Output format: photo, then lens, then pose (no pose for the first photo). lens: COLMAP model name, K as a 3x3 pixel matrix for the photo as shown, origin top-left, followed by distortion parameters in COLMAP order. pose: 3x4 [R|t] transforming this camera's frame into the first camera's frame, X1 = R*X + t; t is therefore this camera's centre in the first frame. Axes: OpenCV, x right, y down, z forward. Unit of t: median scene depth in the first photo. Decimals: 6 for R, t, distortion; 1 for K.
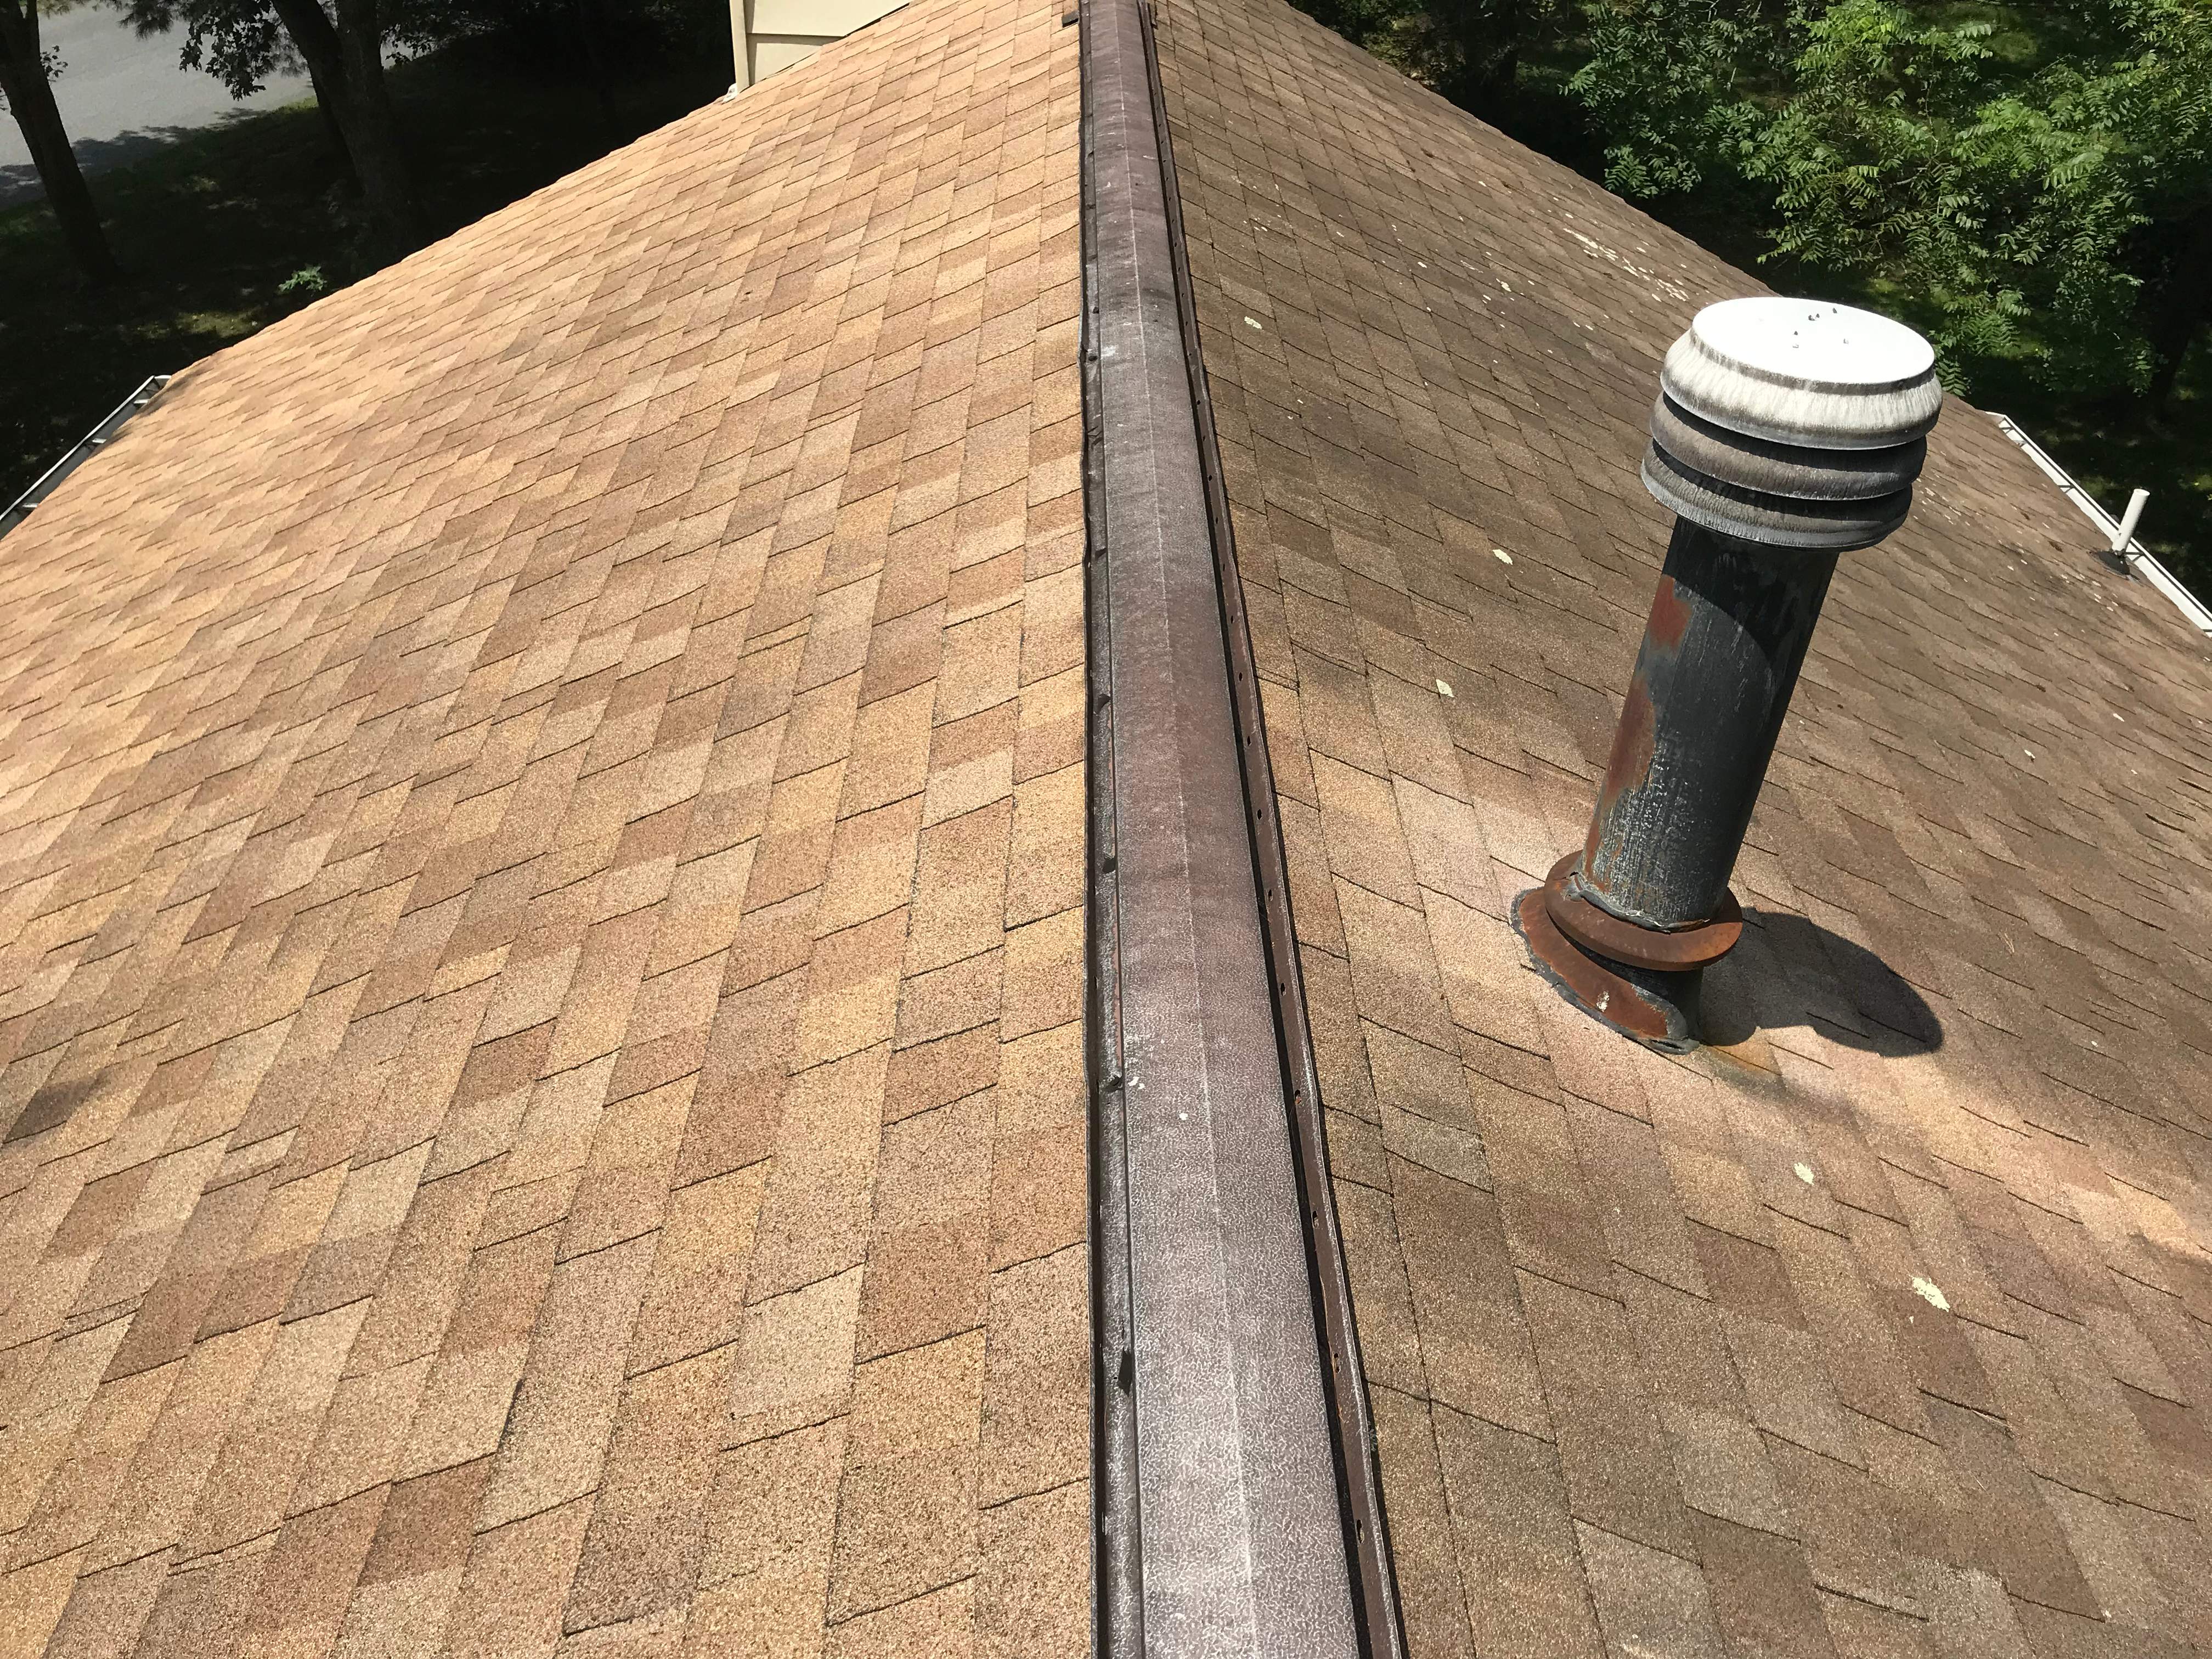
lens RADIAL K [[1814.3, 0, 1105.7], [0, 1814.3, 825.9], [0, 0, 1]] dist [0.030525, -0.041223]
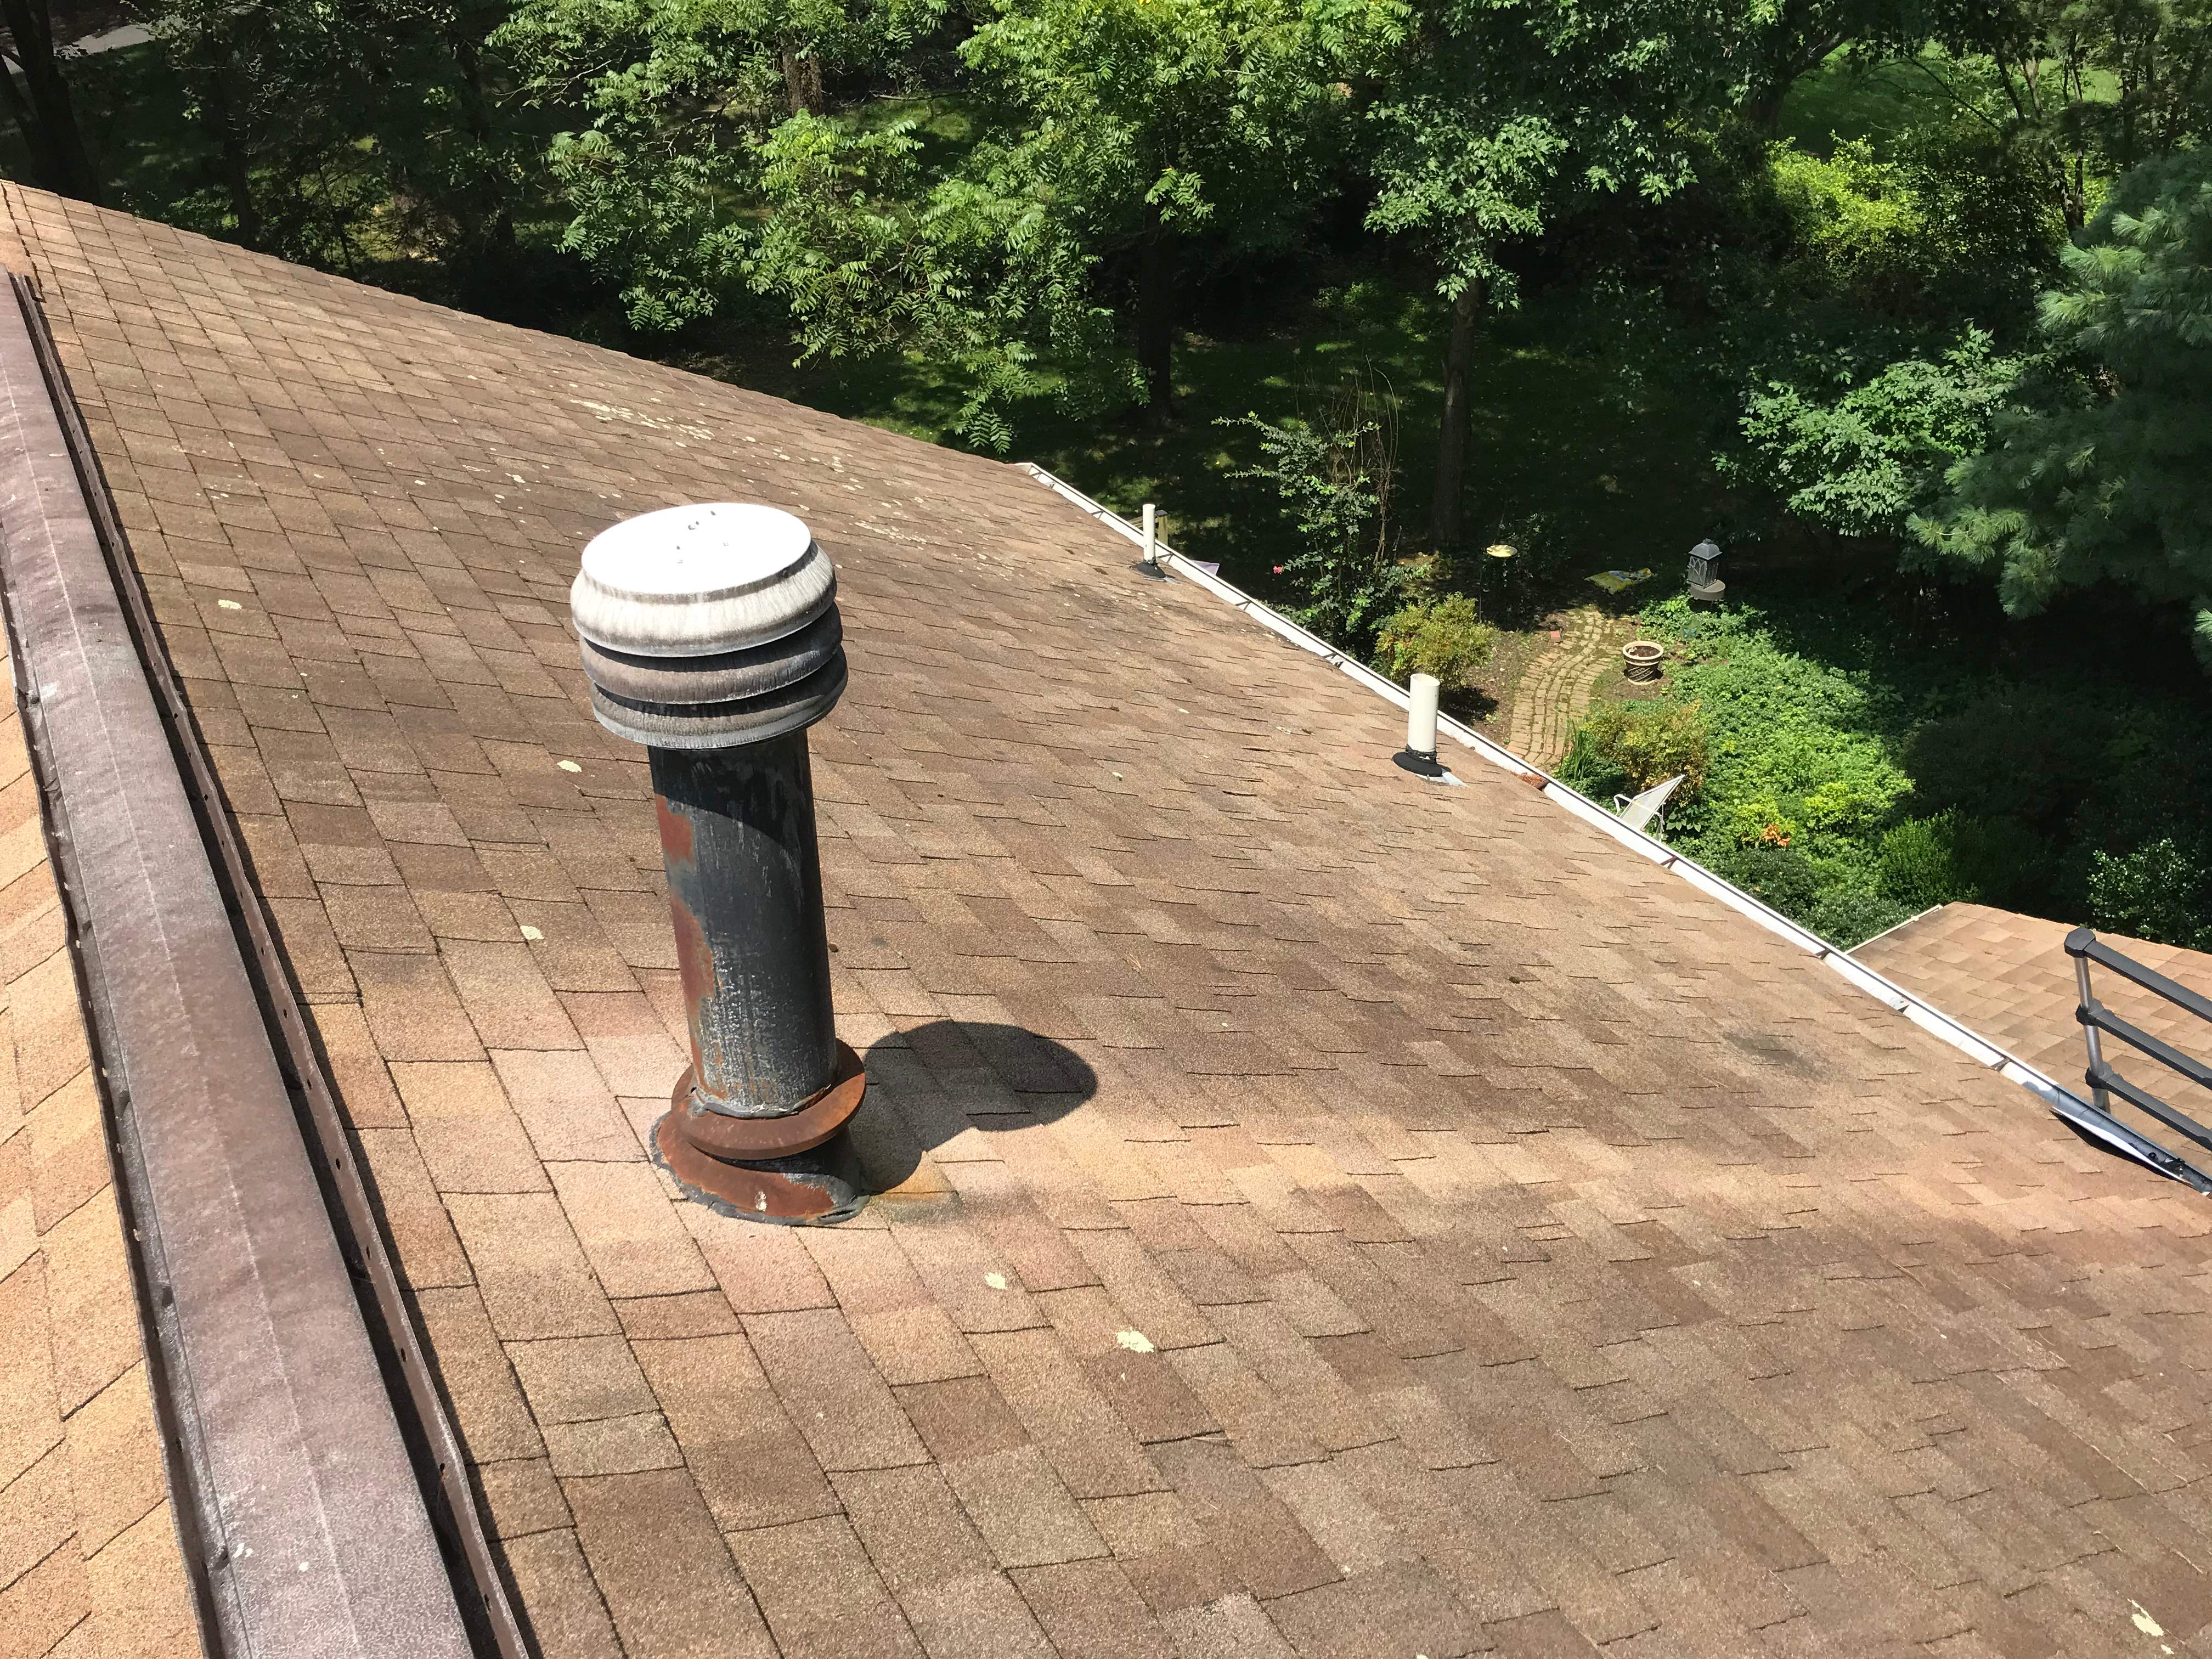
lens RADIAL K [[1814.3, 0, 1119.3], [0, 1814.3, 812.1], [0, 0, 1]] dist [0.030525, -0.041223]
pose [[0.859865, -0.317867, 0.399491, 0.077902], [0.345268, 0.938497, 0.003587, -0.027633], [-0.376062, 0.134847, 0.916730, -0.010974]]
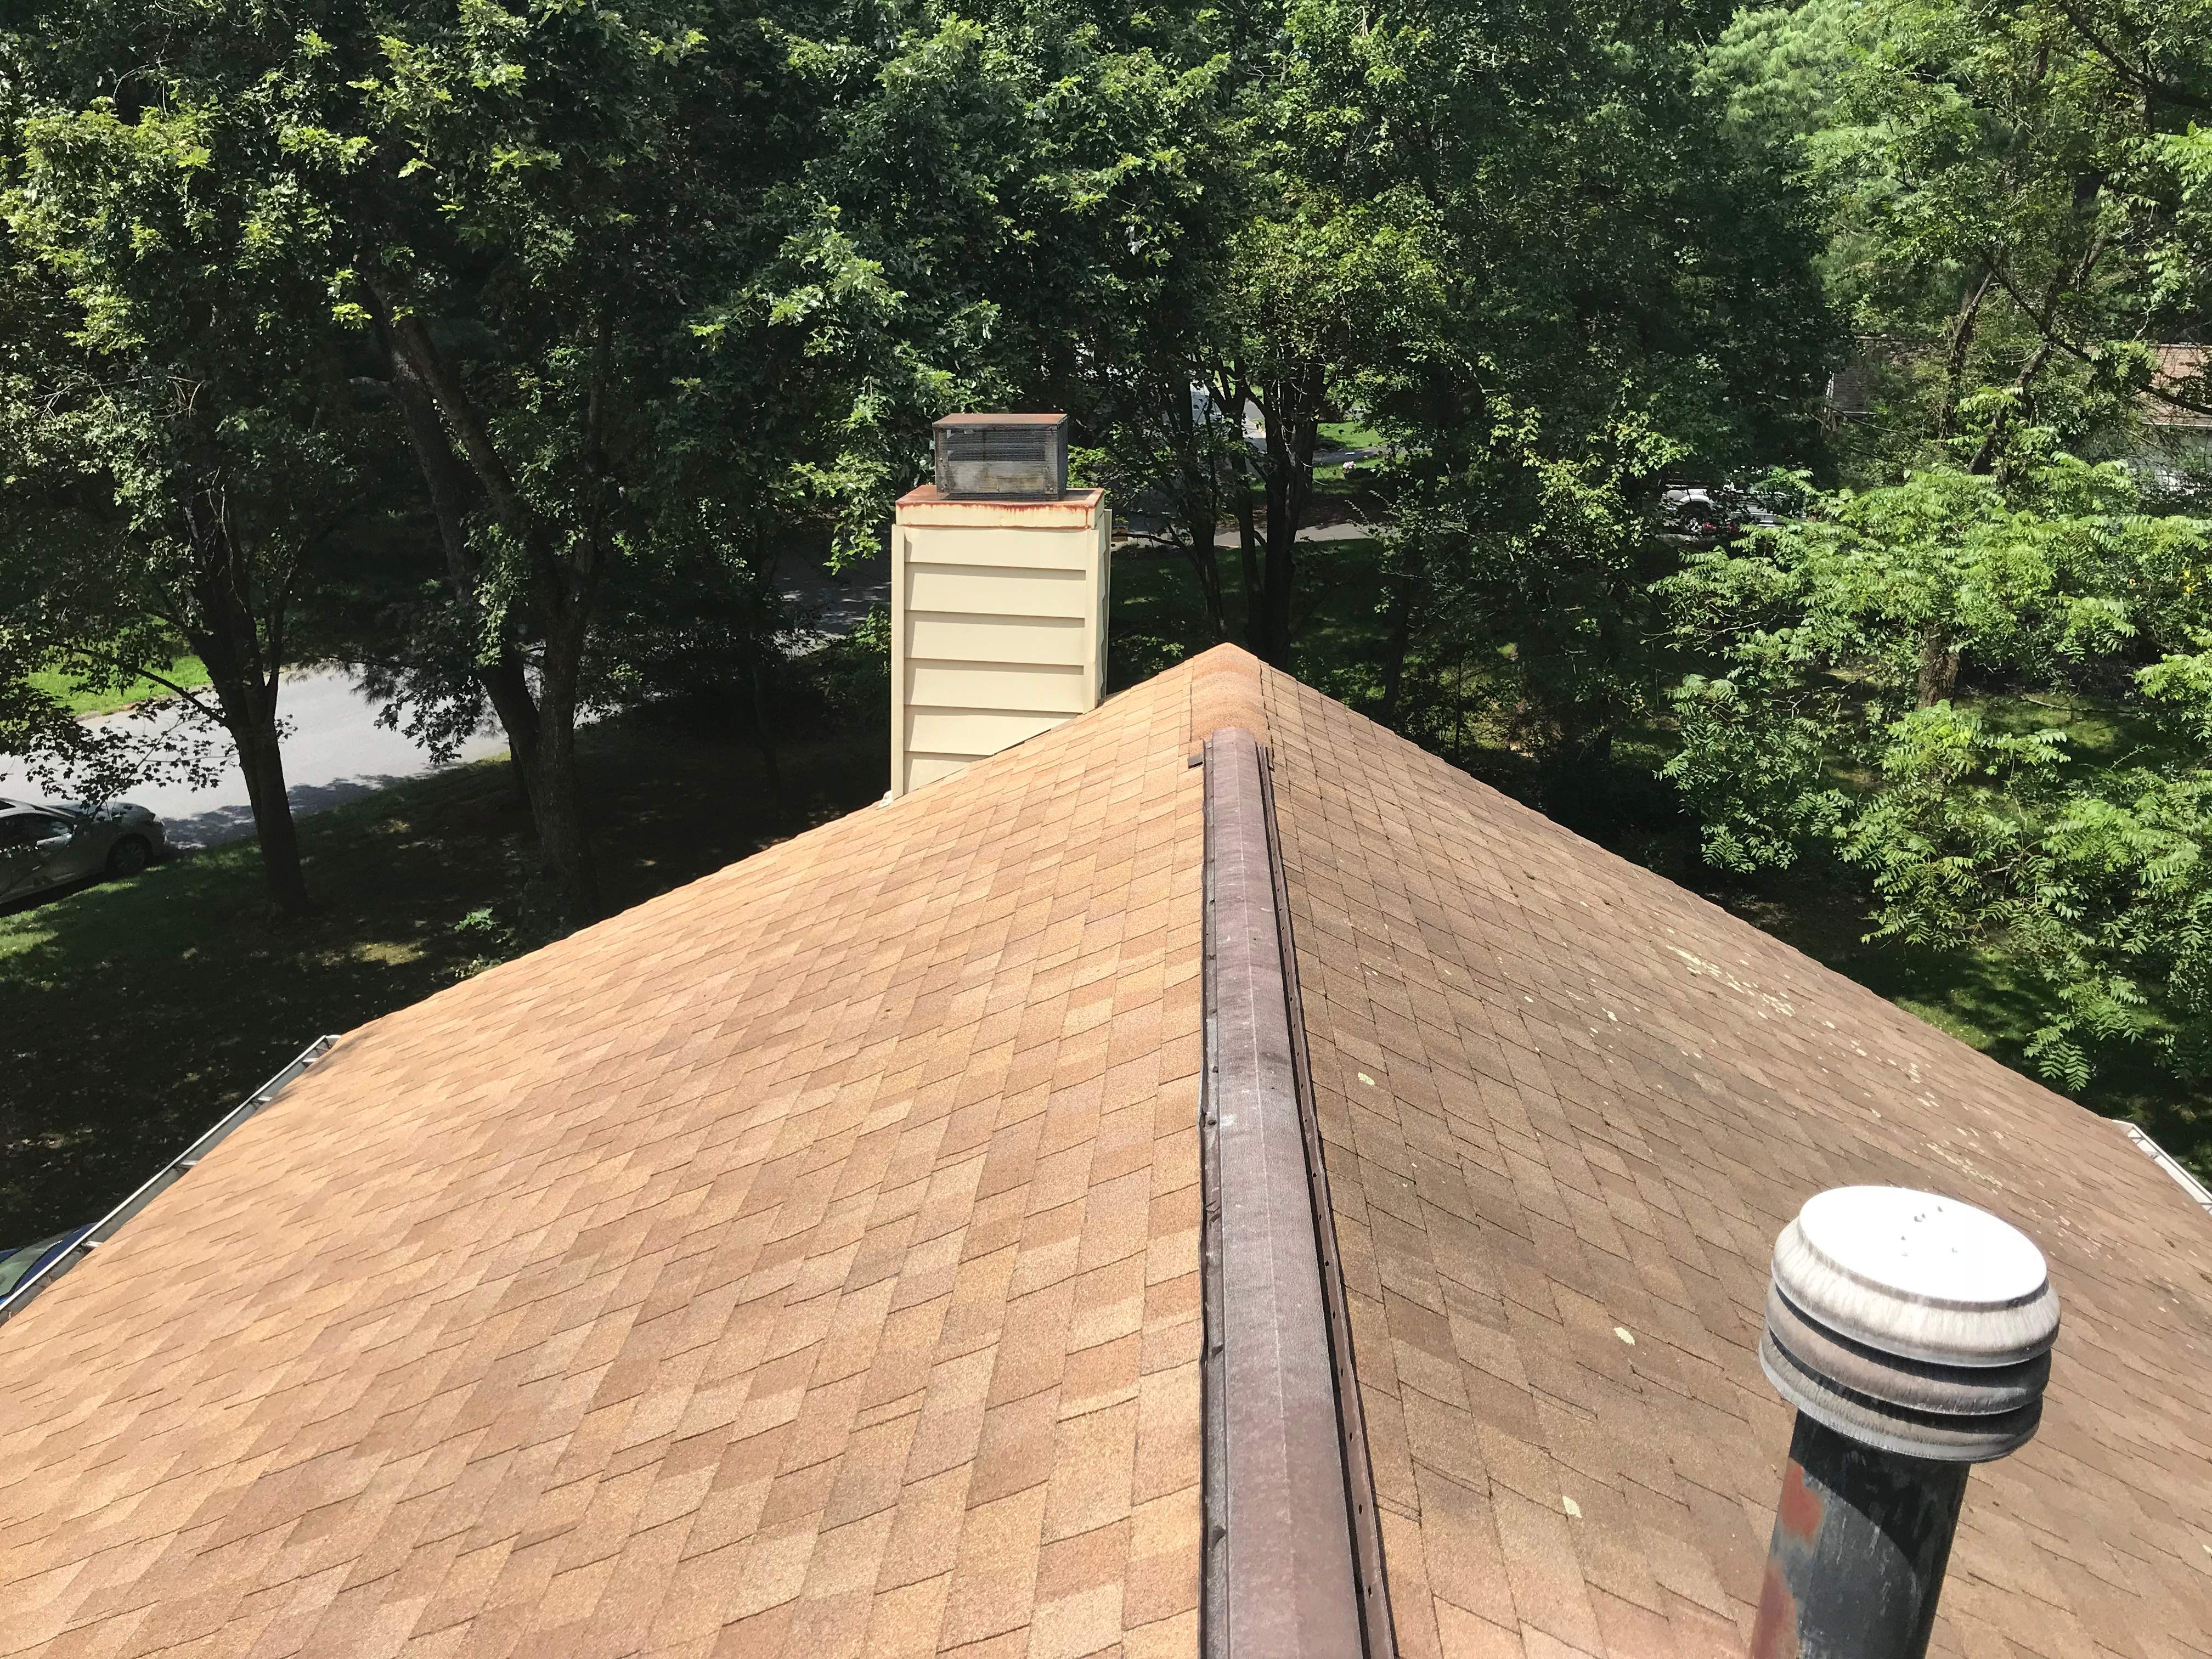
lens RADIAL K [[1814.3, 0, 1104.9], [0, 1814.3, 821.2], [0, 0, 1]] dist [0.030525, -0.041223]
pose [[0.997663, 0.020986, -0.065030, -0.004750], [-0.041368, 0.942955, -0.330341, -0.078165], [0.054388, 0.332259, 0.941619, -0.040830]]
